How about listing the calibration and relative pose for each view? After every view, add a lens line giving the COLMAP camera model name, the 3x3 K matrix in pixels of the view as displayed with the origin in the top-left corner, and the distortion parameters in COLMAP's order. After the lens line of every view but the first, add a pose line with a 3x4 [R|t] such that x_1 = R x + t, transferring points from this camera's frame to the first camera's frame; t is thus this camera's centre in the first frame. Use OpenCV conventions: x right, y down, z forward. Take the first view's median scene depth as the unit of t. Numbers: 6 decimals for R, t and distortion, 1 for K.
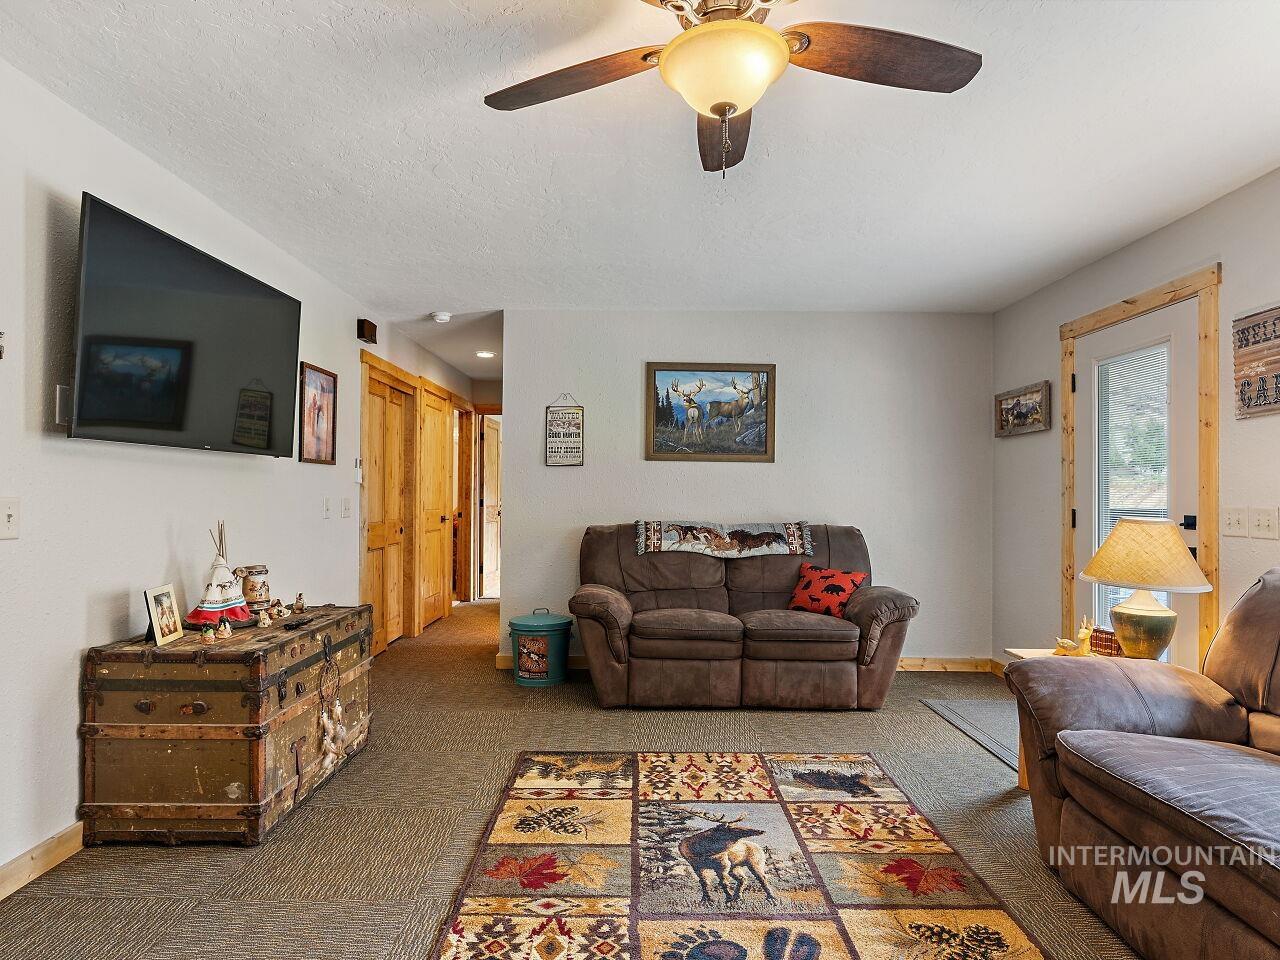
lens RADIAL K [[777.6, 0, 630.4], [0, 777.6, 480.3], [0, 0, 1]] dist [-0.005610, 0.001221]
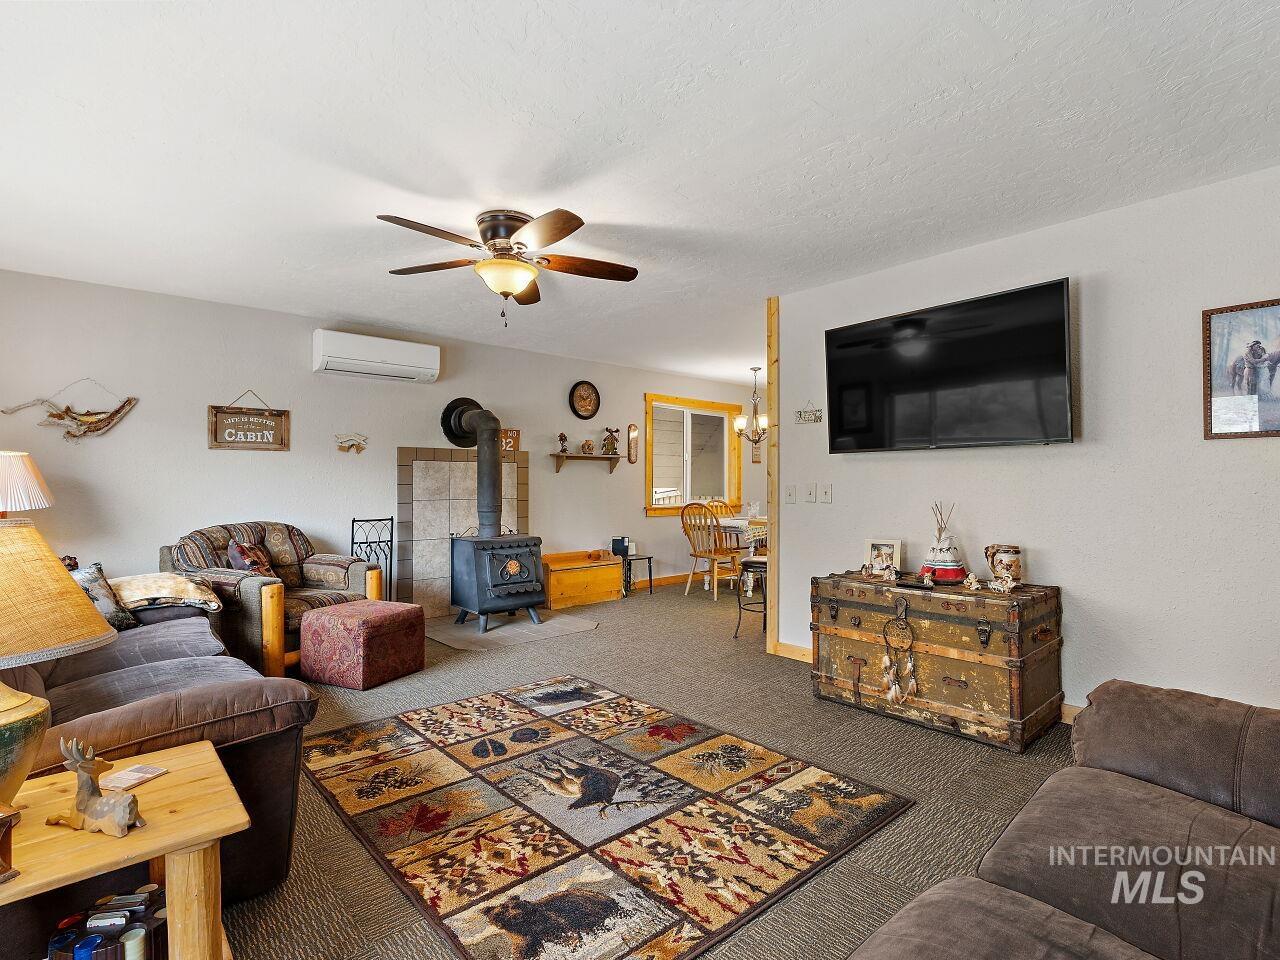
lens RADIAL K [[644.3, 0, 632.3], [0, 644.3, 483.5], [0, 0, 1]] dist [-0.012179, 0.001742]
pose [[-0.757793, -0.003589, -0.652485, 0.641148], [0.010660, 0.999783, -0.017879, 0.039315], [0.652407, -0.020504, -0.757591, 1.648199]]
